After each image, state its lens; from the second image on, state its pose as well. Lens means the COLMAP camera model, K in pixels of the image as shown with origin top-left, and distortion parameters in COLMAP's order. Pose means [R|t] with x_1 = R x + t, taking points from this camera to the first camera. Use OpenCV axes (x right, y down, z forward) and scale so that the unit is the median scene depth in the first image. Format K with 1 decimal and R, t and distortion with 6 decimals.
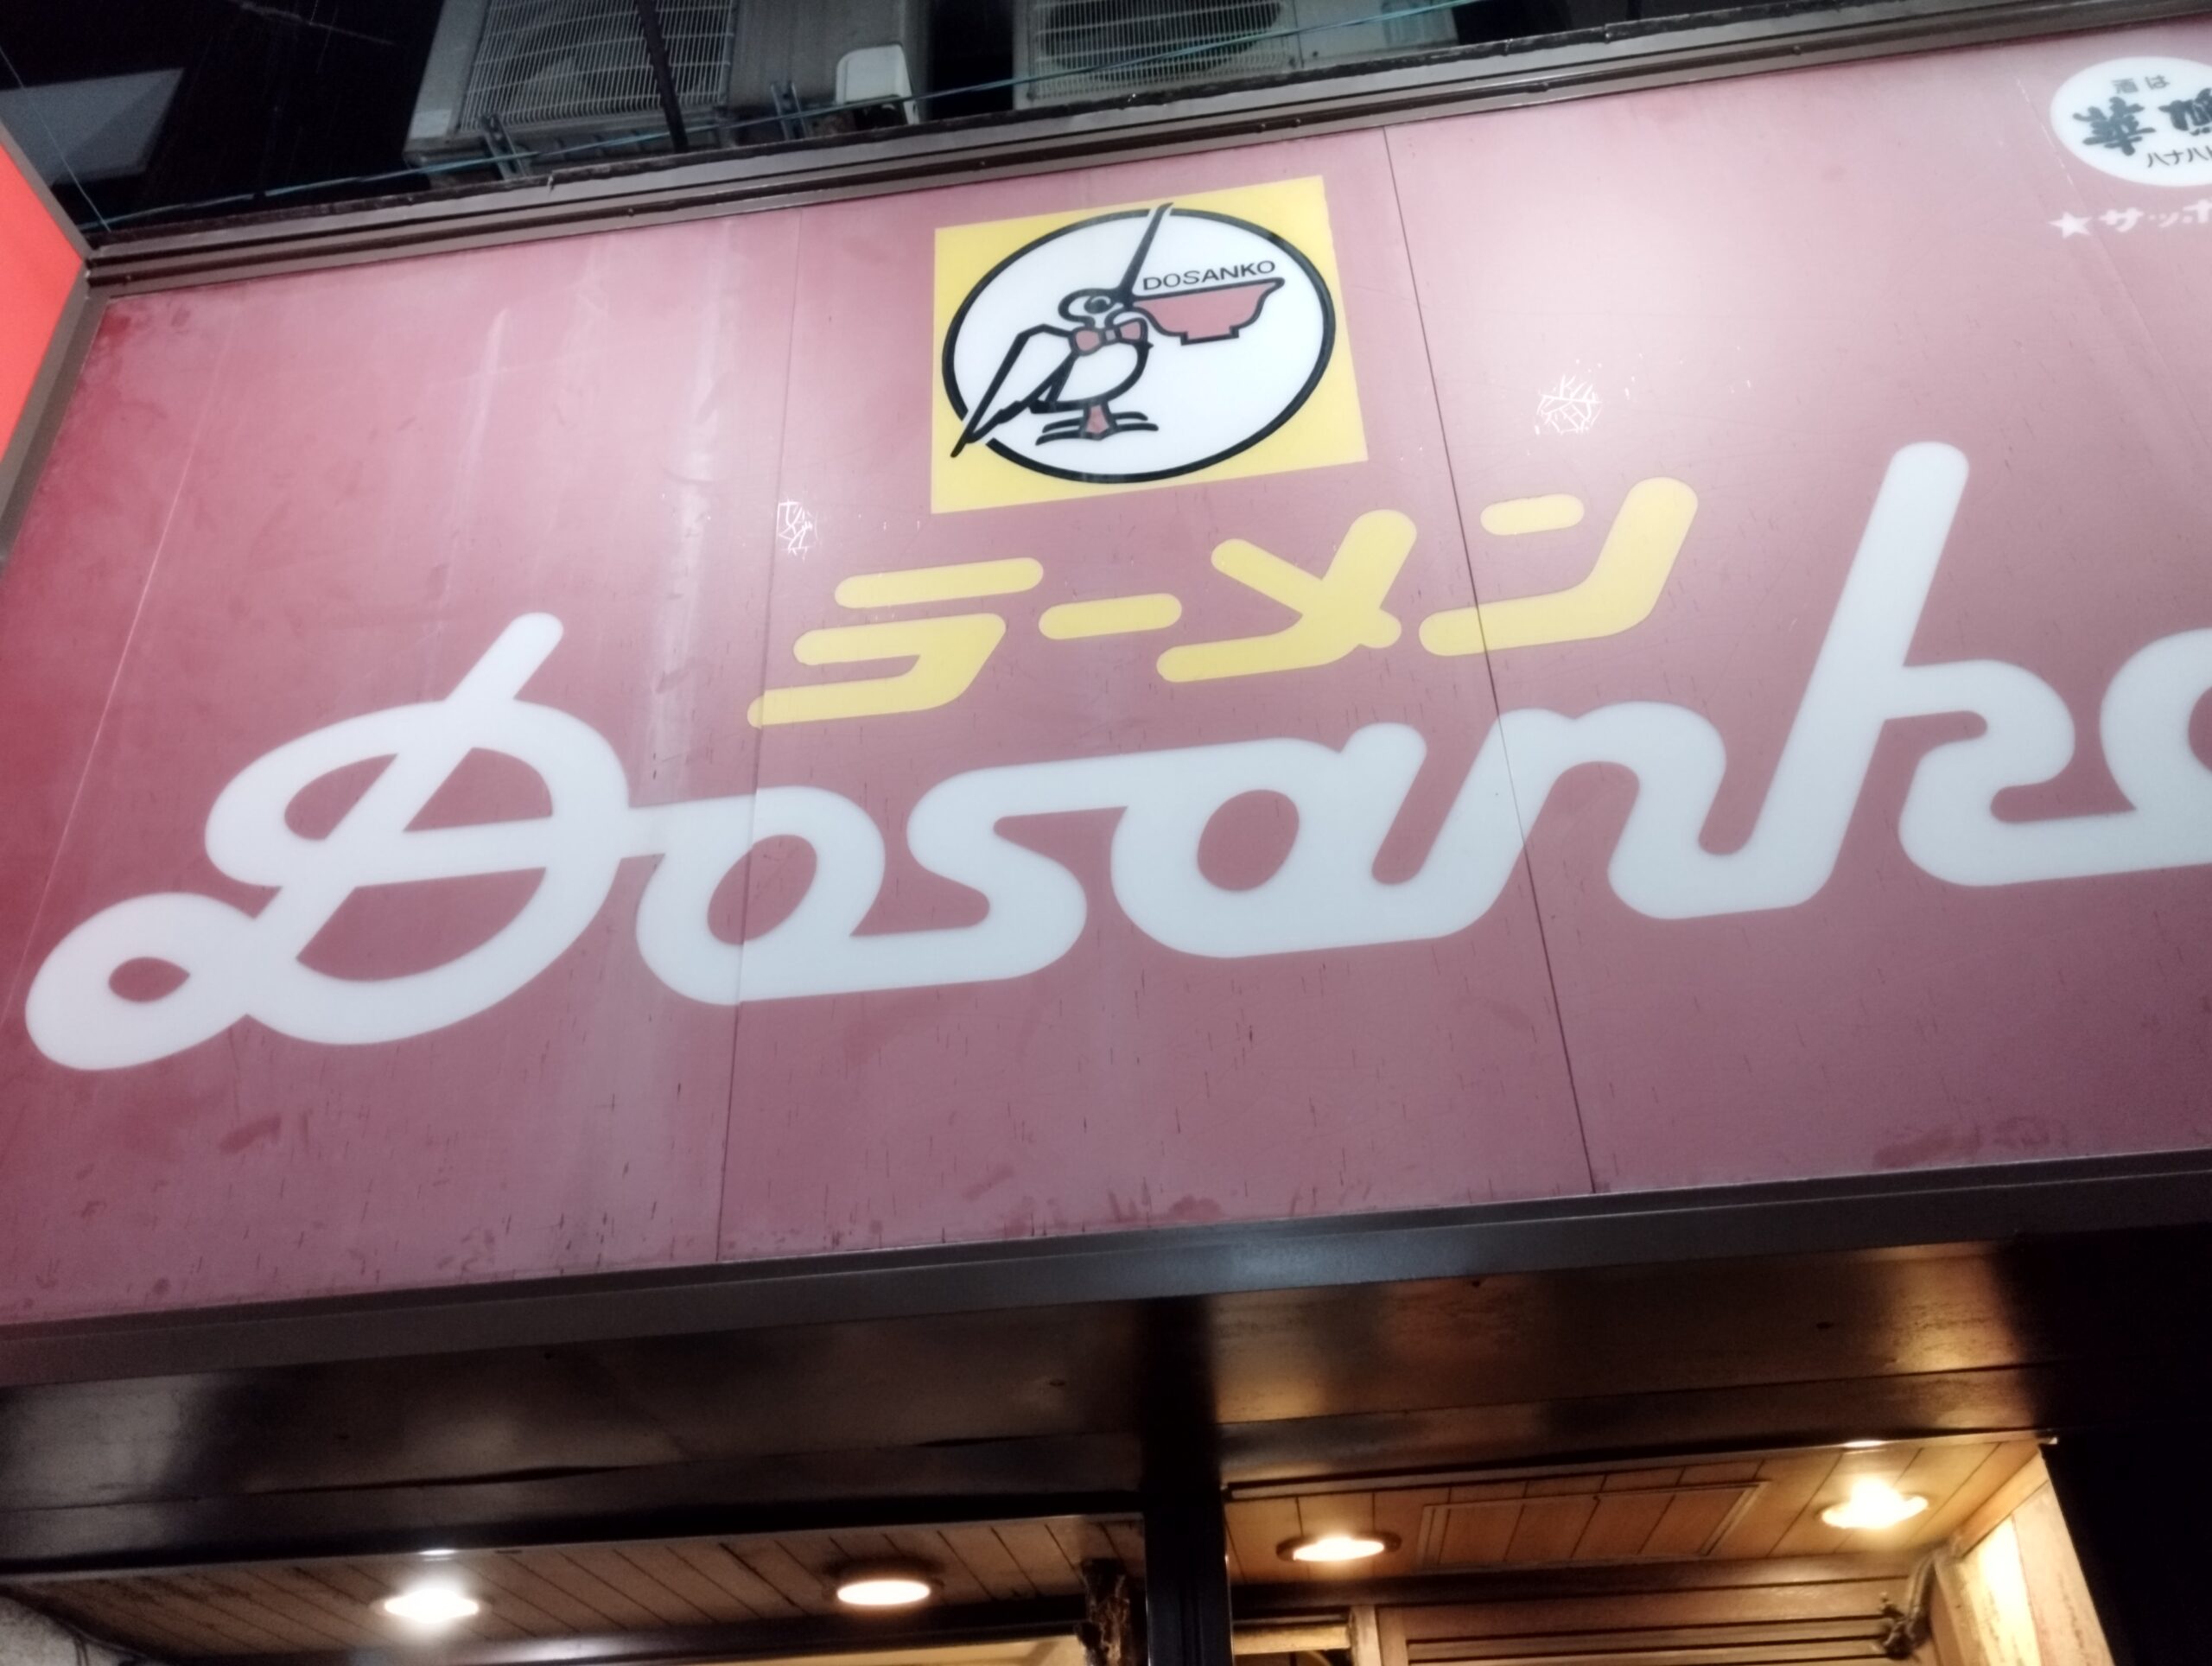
lens RADIAL K [[1823.8, 0, 1101.0], [0, 1823.8, 834.1], [0, 0, 1]] dist [0.001354, -0.012387]
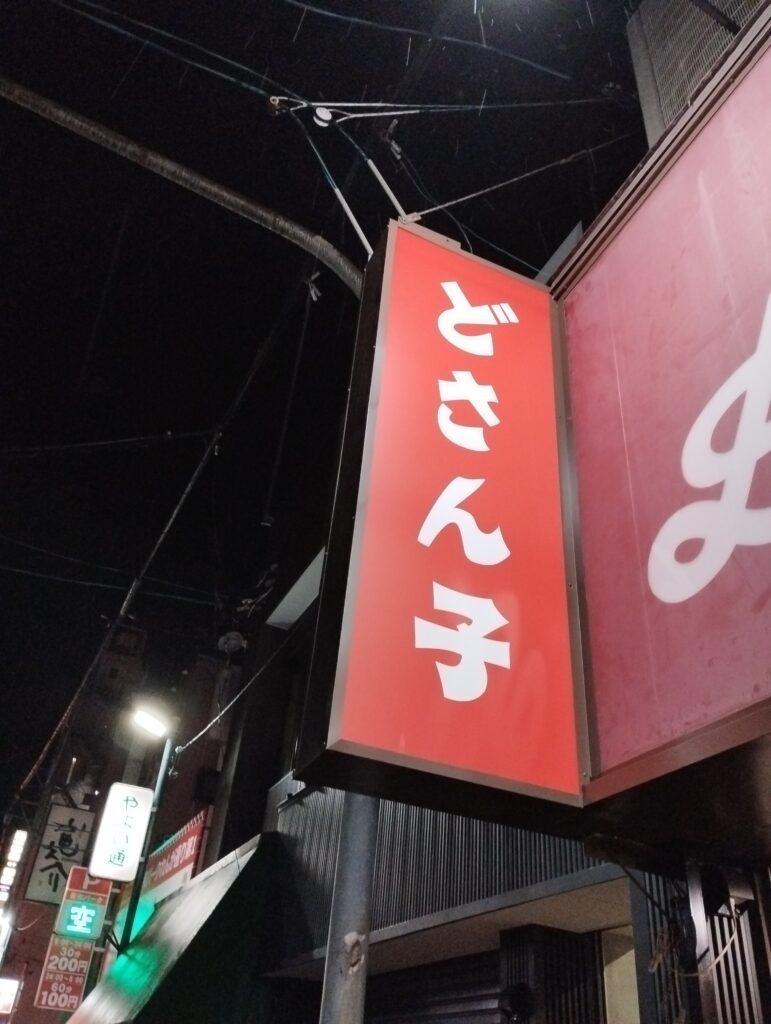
lens RADIAL K [[844.3, 0, 384.5], [0, 844.3, 510.5], [0, 0, 1]] dist [0.001354, -0.012387]
pose [[0.504424, -0.432015, -0.747609, 0.011828], [0.402097, 0.883750, -0.239384, 0.124649], [0.764117, -0.179860, 0.619497, 0.185668]]
